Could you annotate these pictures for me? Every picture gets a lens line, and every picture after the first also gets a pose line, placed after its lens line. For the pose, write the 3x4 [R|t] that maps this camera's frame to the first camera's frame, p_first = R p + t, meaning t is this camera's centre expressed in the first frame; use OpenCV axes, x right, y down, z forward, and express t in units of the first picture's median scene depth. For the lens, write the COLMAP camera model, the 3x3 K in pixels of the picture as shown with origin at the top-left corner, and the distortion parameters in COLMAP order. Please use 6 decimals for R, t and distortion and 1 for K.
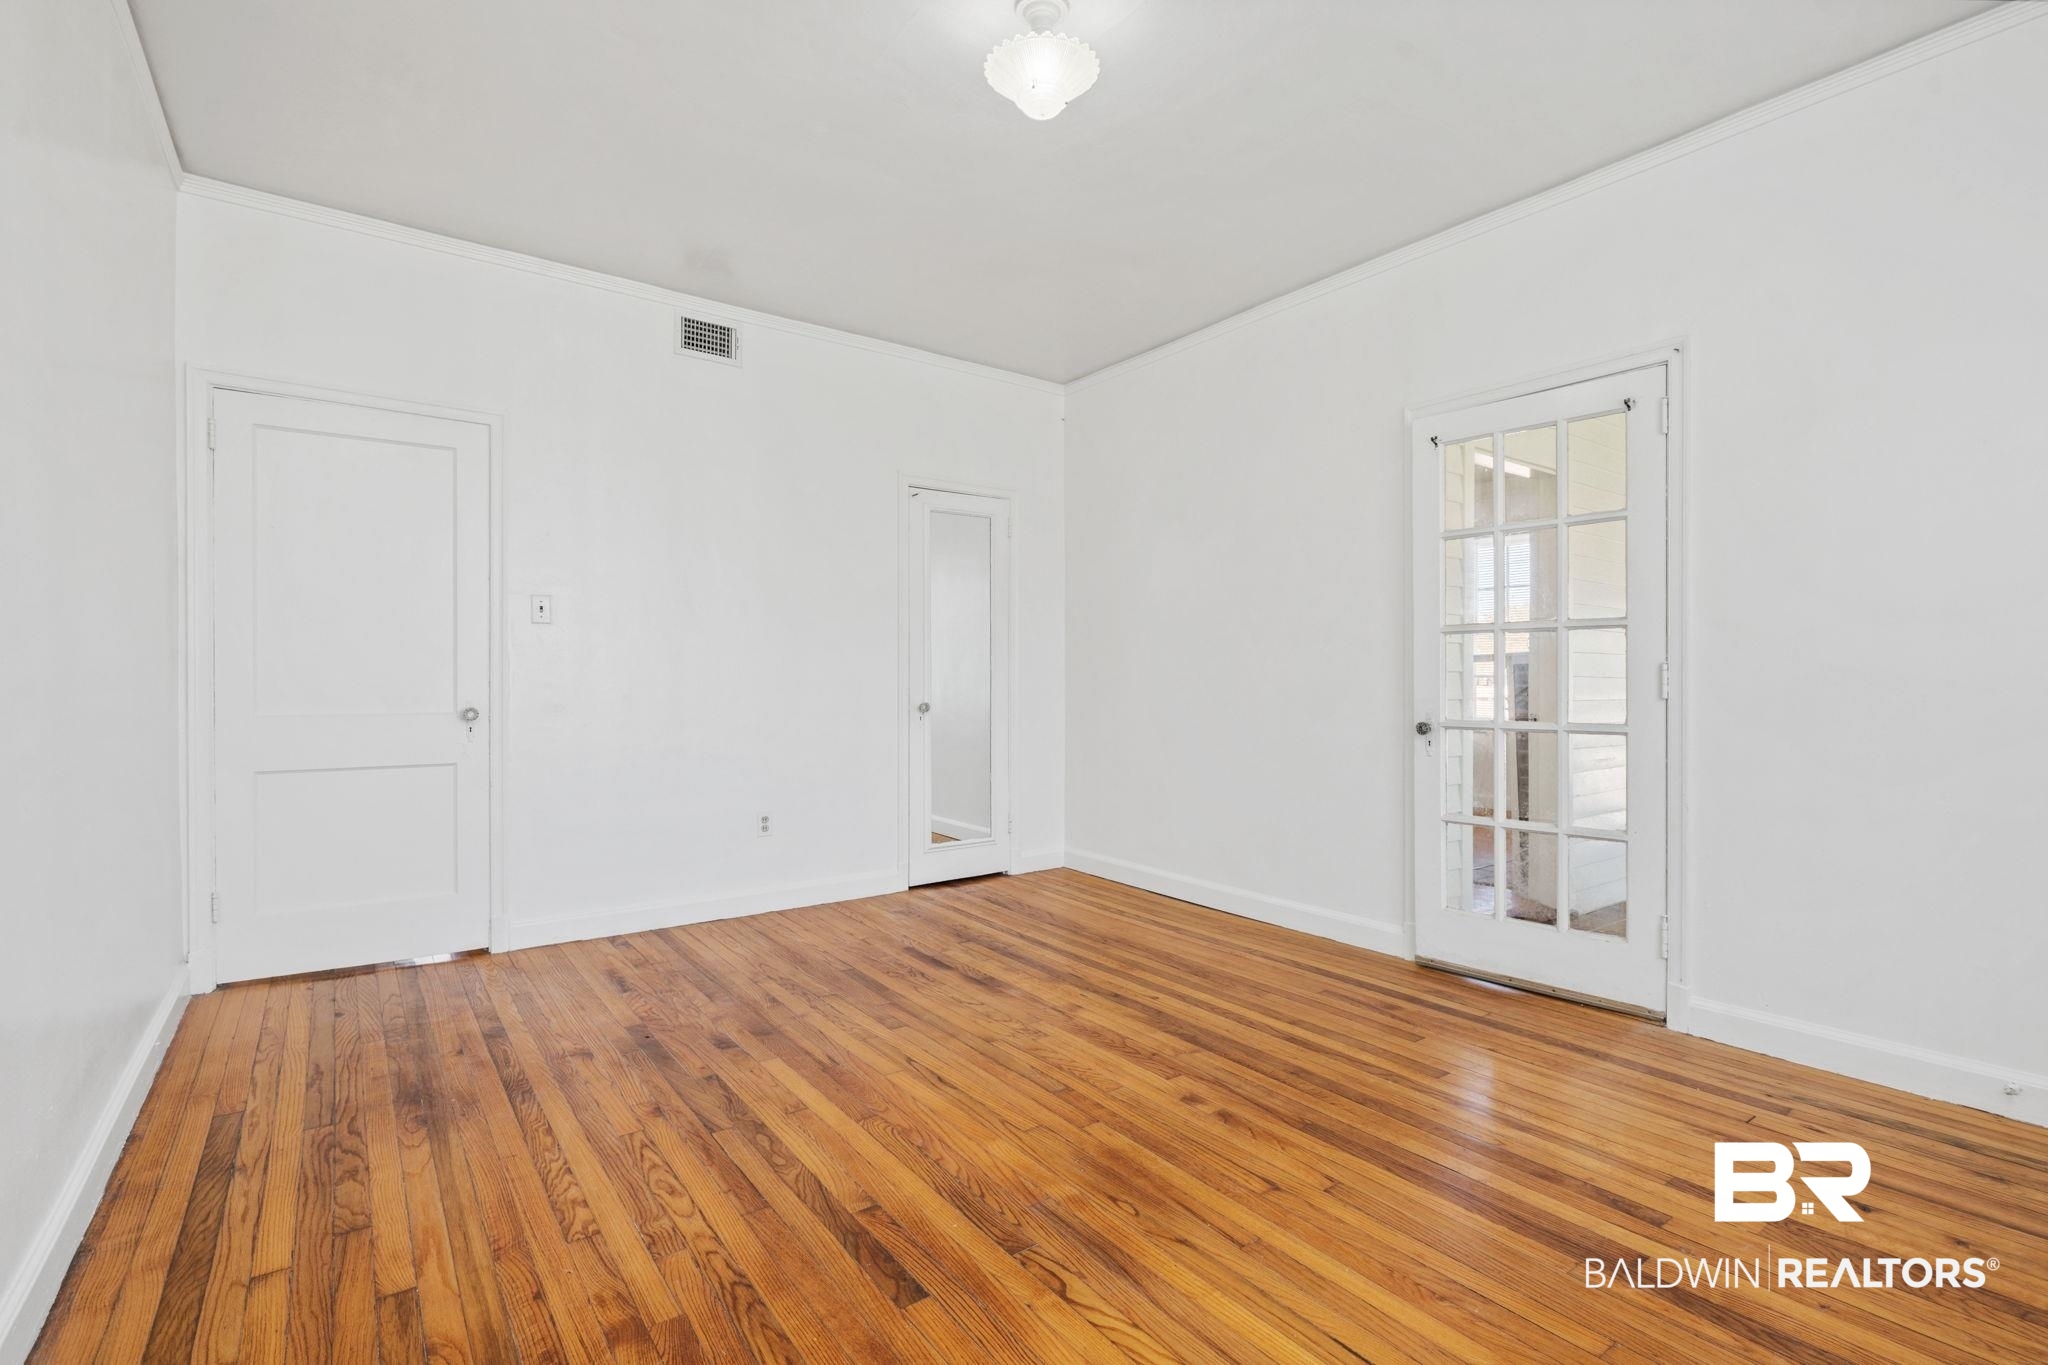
lens RADIAL K [[923.4, 0, 1028.1], [0, 923.4, 684.5], [0, 0, 1]] dist [-0.002026, -0.000849]
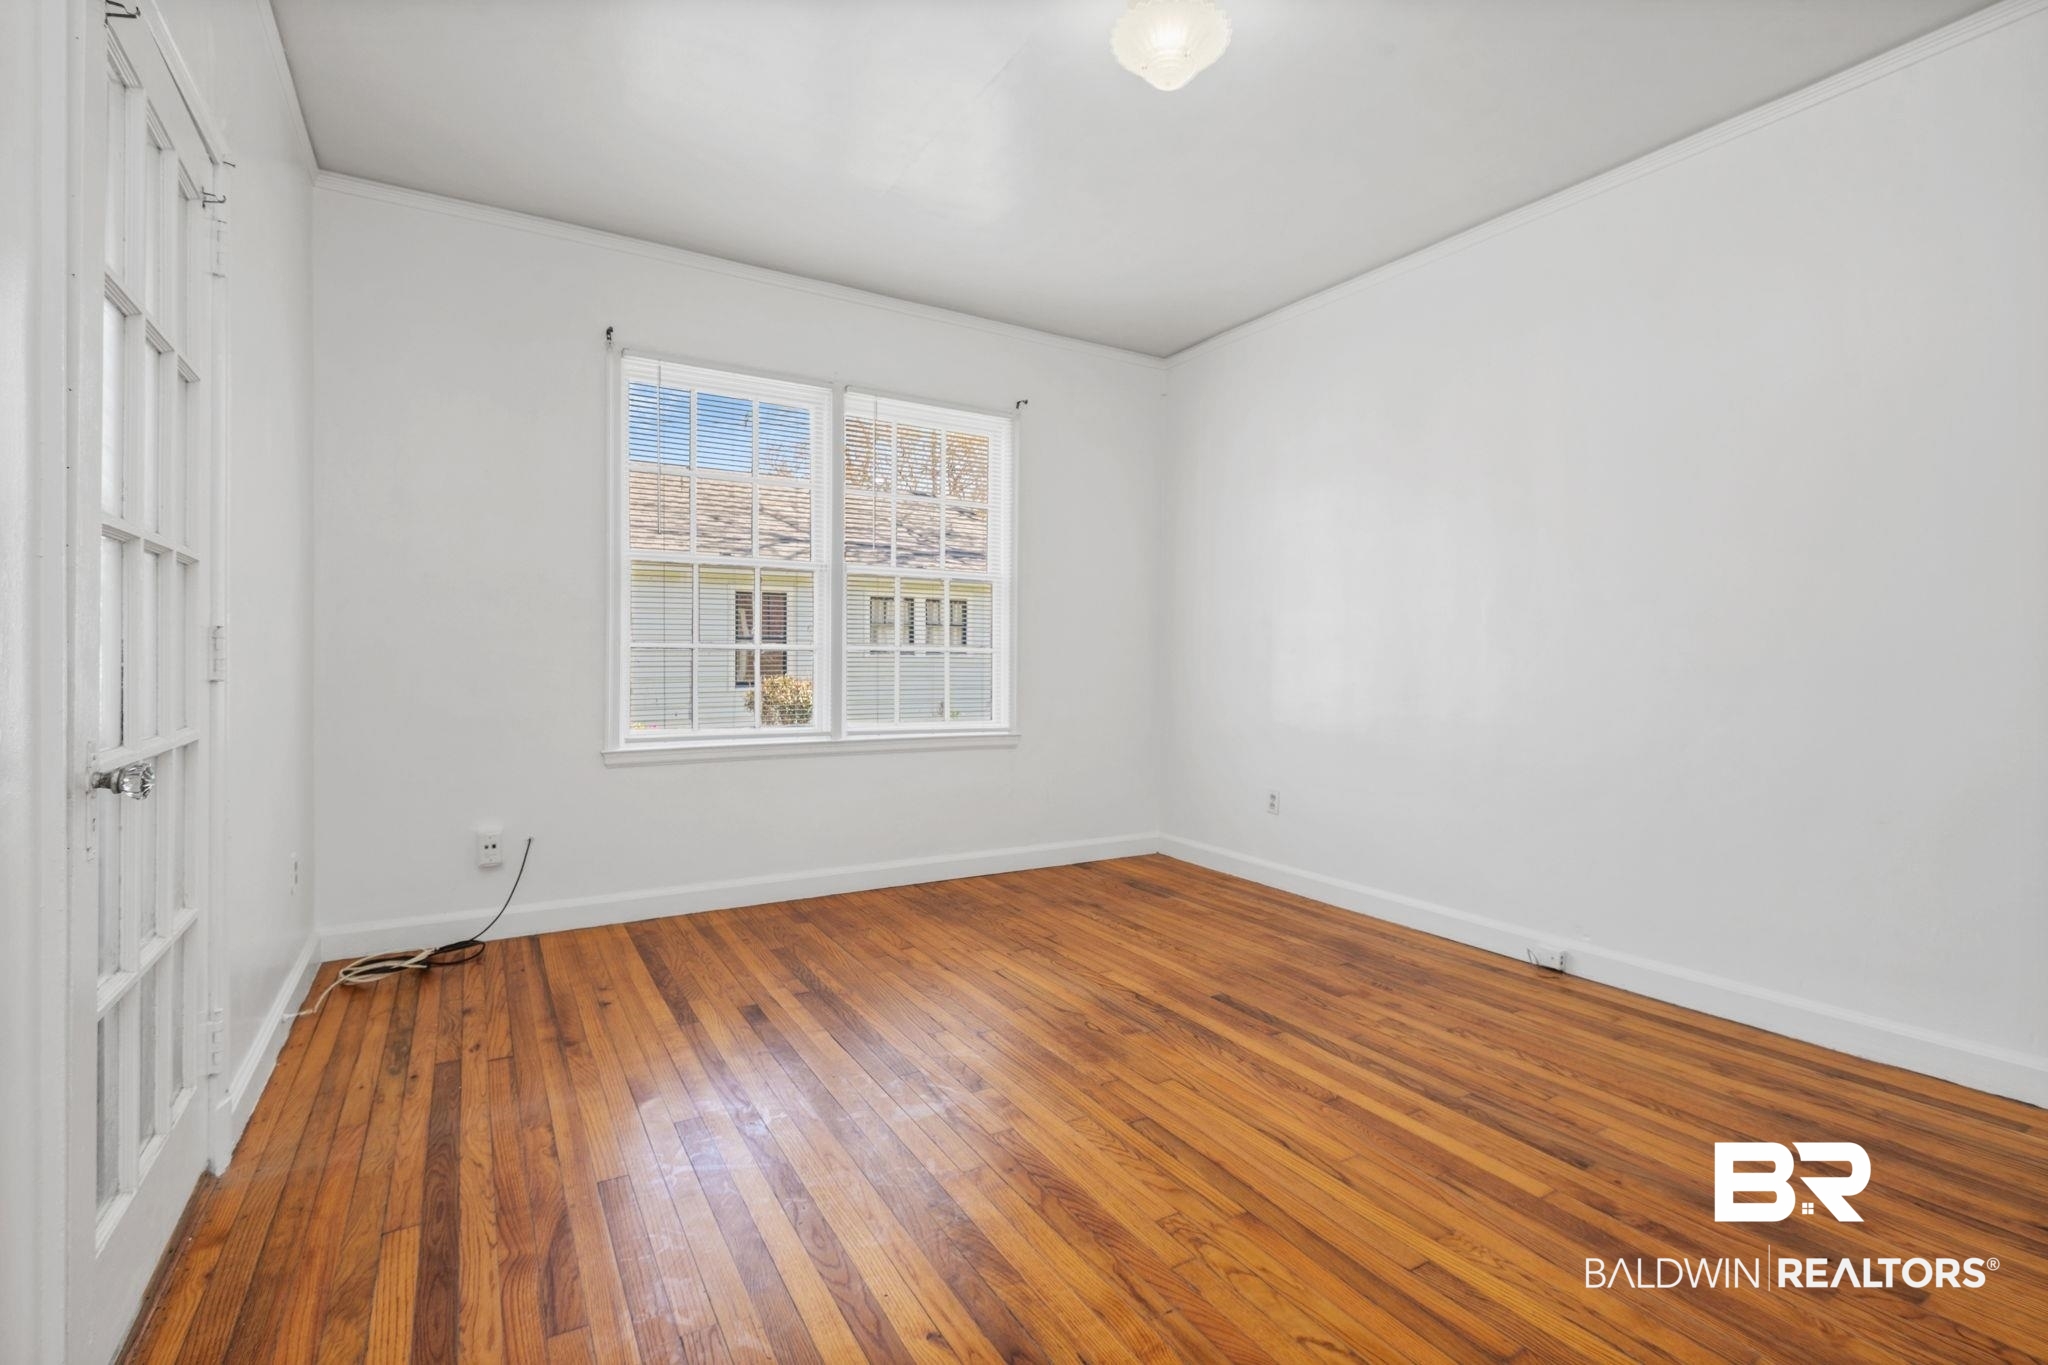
lens RADIAL K [[923.4, 0, 1028.1], [0, 923.4, 684.5], [0, 0, 1]] dist [-0.002026, -0.000849]
pose [[-0.996273, -0.009858, 0.085692, 0.077960], [-0.007598, 0.999616, 0.026659, -0.005779], [-0.085922, 0.025908, -0.995965, 2.127988]]
